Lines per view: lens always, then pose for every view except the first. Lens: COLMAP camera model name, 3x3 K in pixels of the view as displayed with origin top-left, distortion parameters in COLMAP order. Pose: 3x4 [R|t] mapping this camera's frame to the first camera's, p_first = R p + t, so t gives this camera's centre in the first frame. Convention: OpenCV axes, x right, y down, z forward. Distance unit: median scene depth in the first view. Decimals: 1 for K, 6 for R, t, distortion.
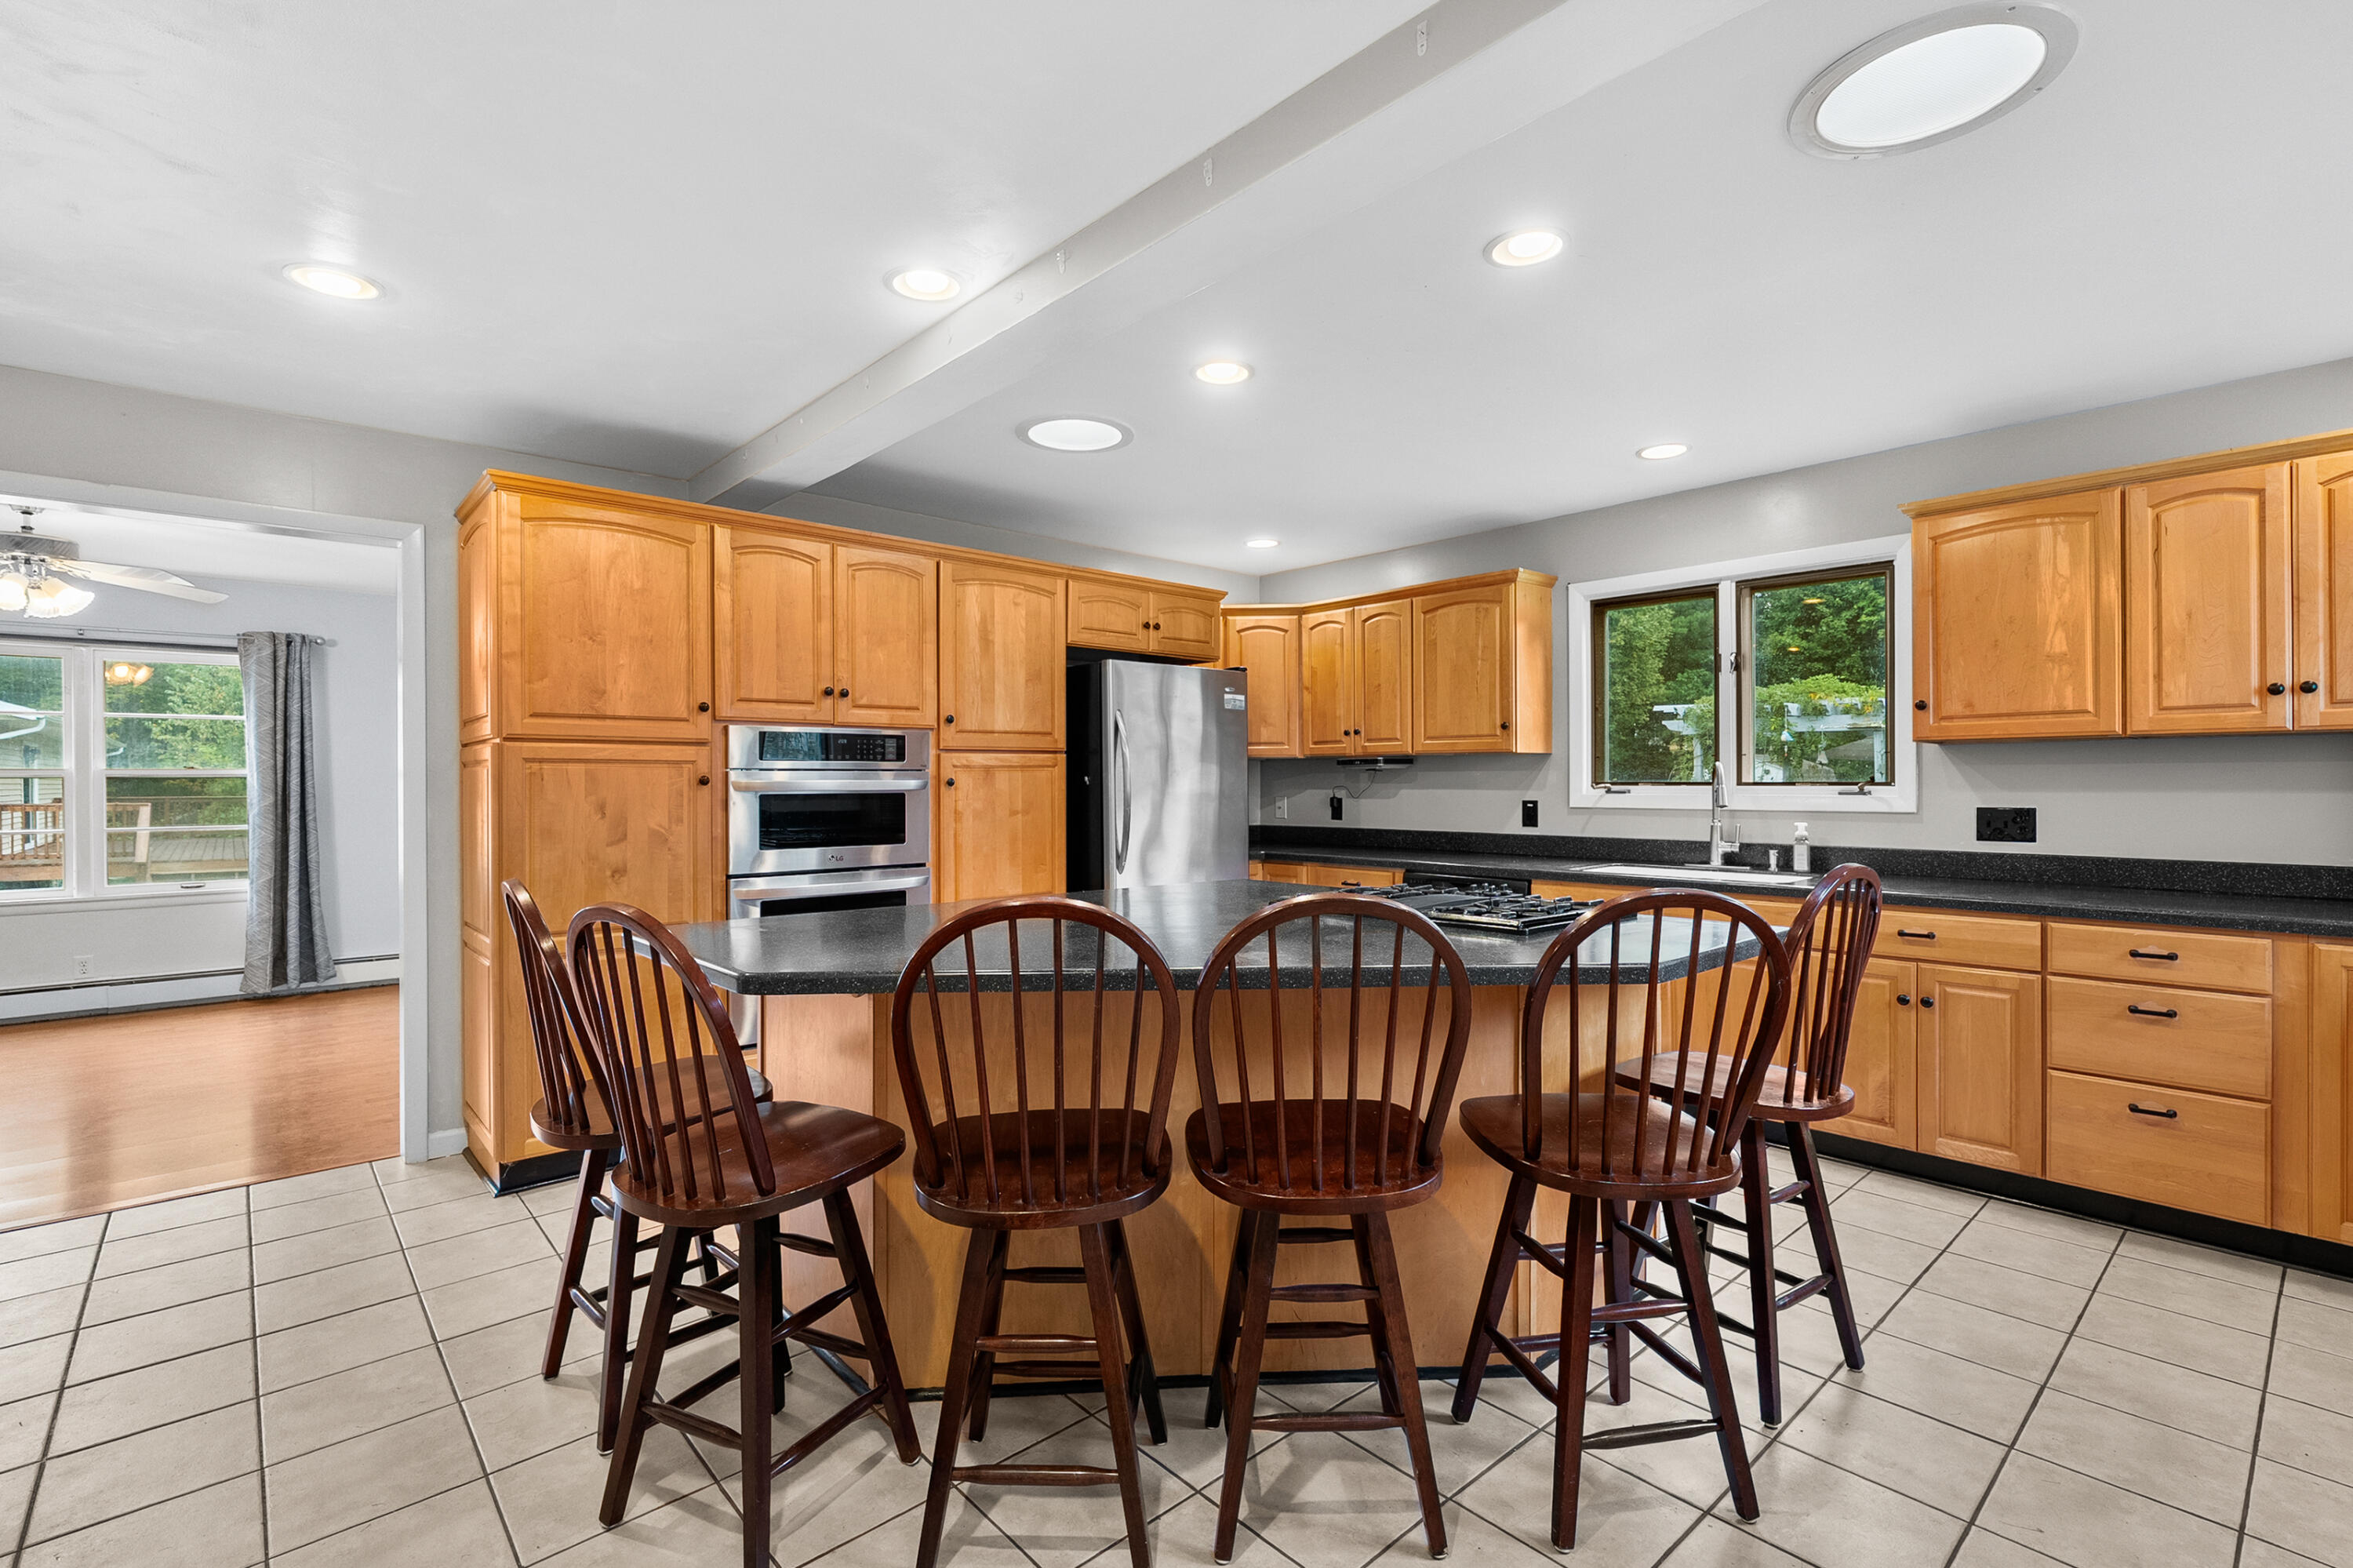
lens RADIAL K [[1088.9, 0, 1181.0], [0, 1088.9, 778.4], [0, 0, 1]] dist [-0.007595, 0.002732]
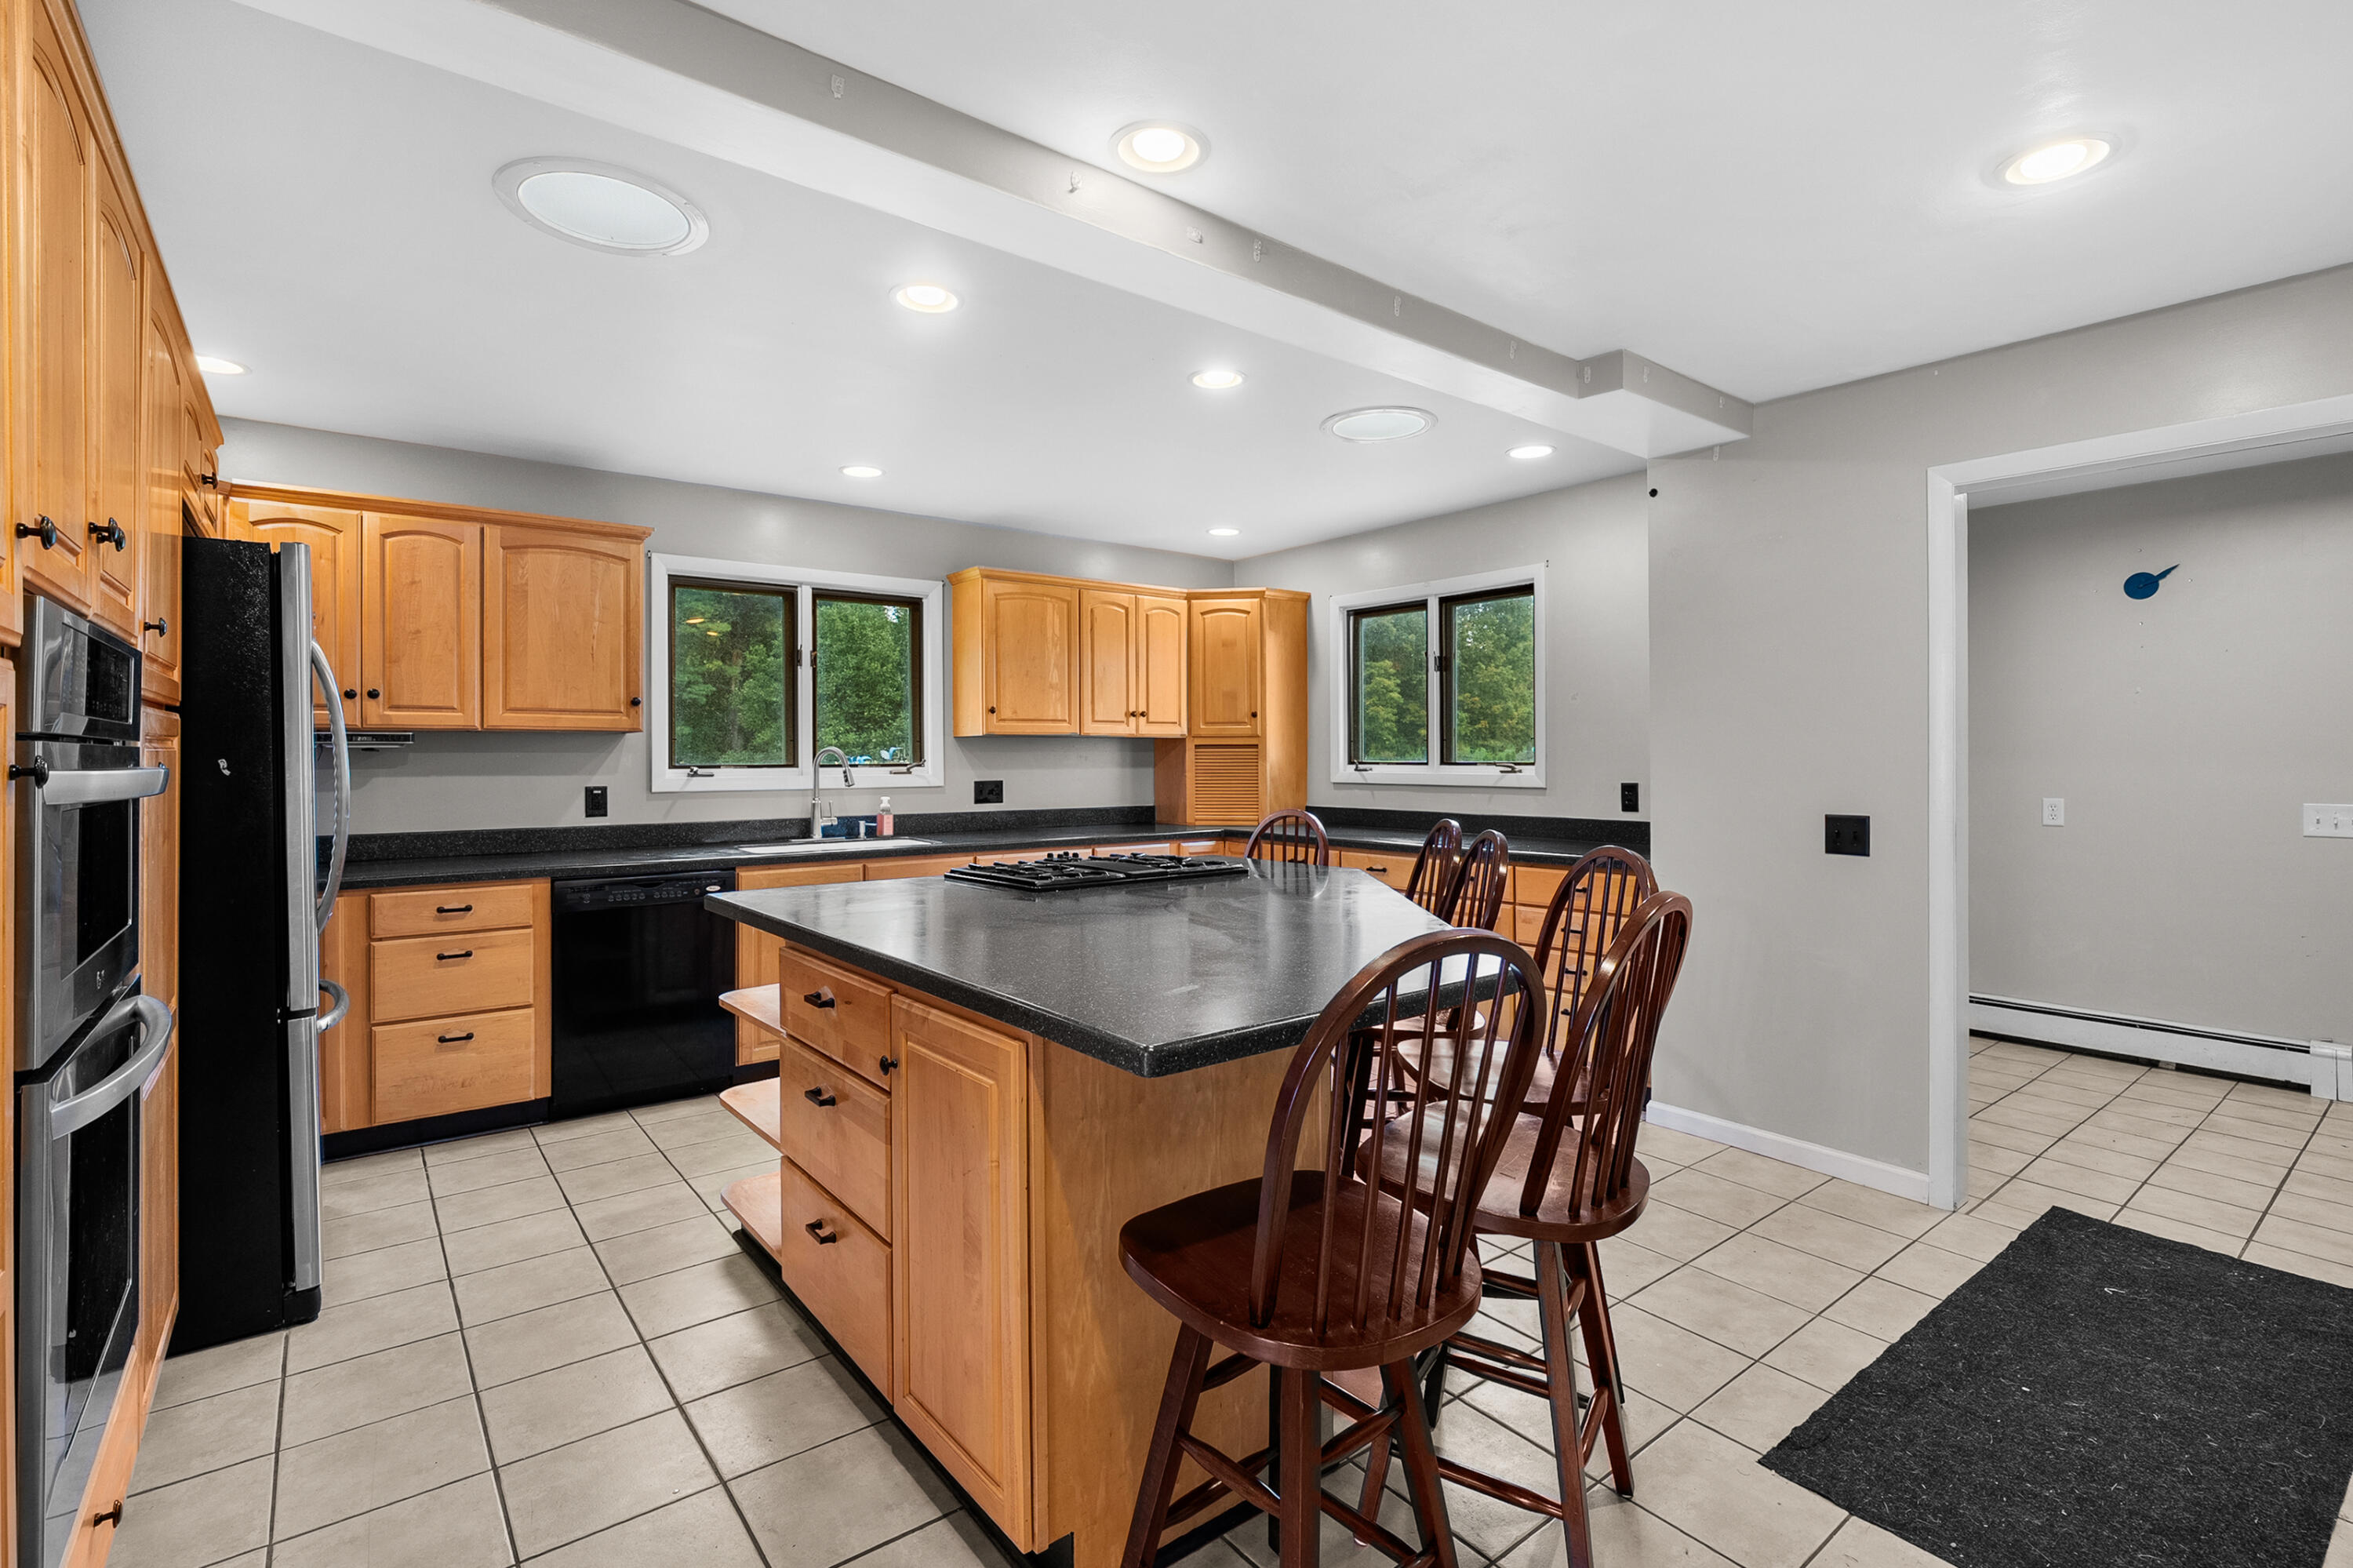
lens RADIAL K [[1088.9, 0, 1178.1], [0, 1088.9, 750.8], [0, 0, 1]] dist [-0.007595, 0.002732]
pose [[0.073724, 0.008497, 0.997242, -0.625463], [0.001274, 0.999962, -0.008614, -0.000415], [-0.997278, 0.001906, 0.073710, 0.568367]]
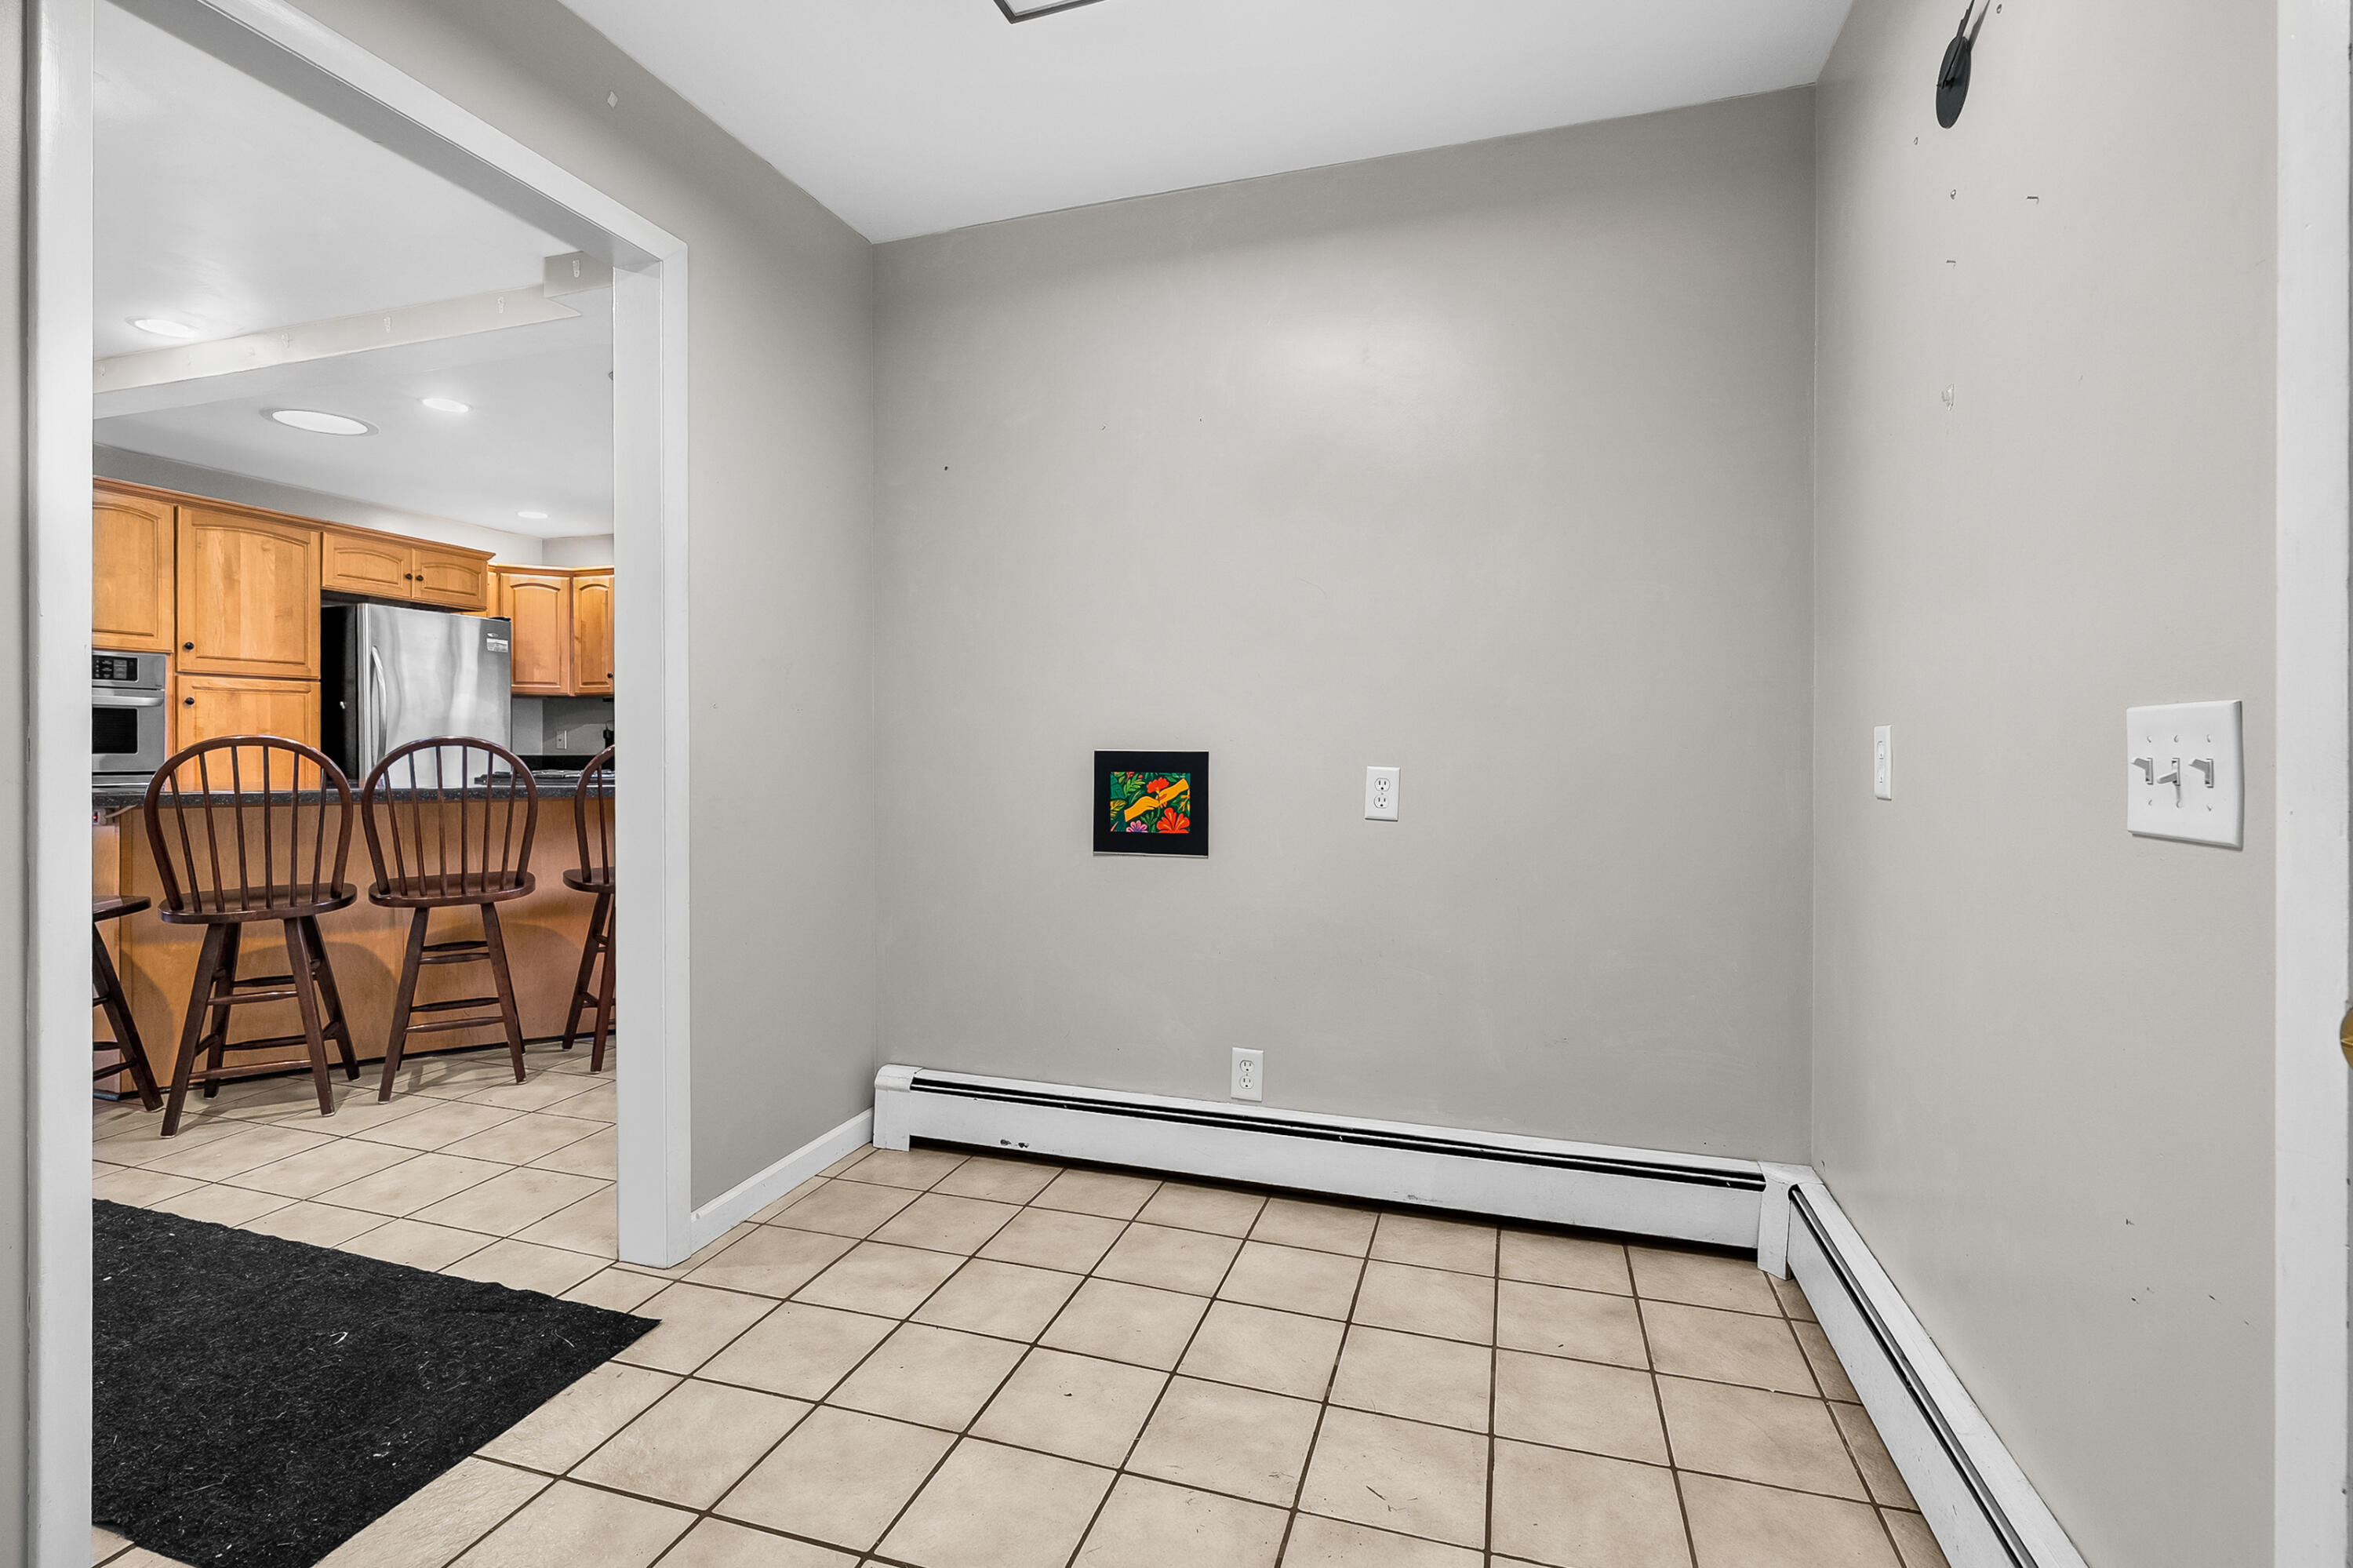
lens RADIAL K [[1088.9, 0, 1186.5], [0, 1088.9, 762.6], [0, 0, 1]] dist [-0.007595, 0.002732]
pose [[0.860146, 0.007248, 0.509996, 0.112321], [-0.019076, 0.999657, 0.017966, 0.028219], [-0.509691, -0.025182, 0.859989, -0.531424]]
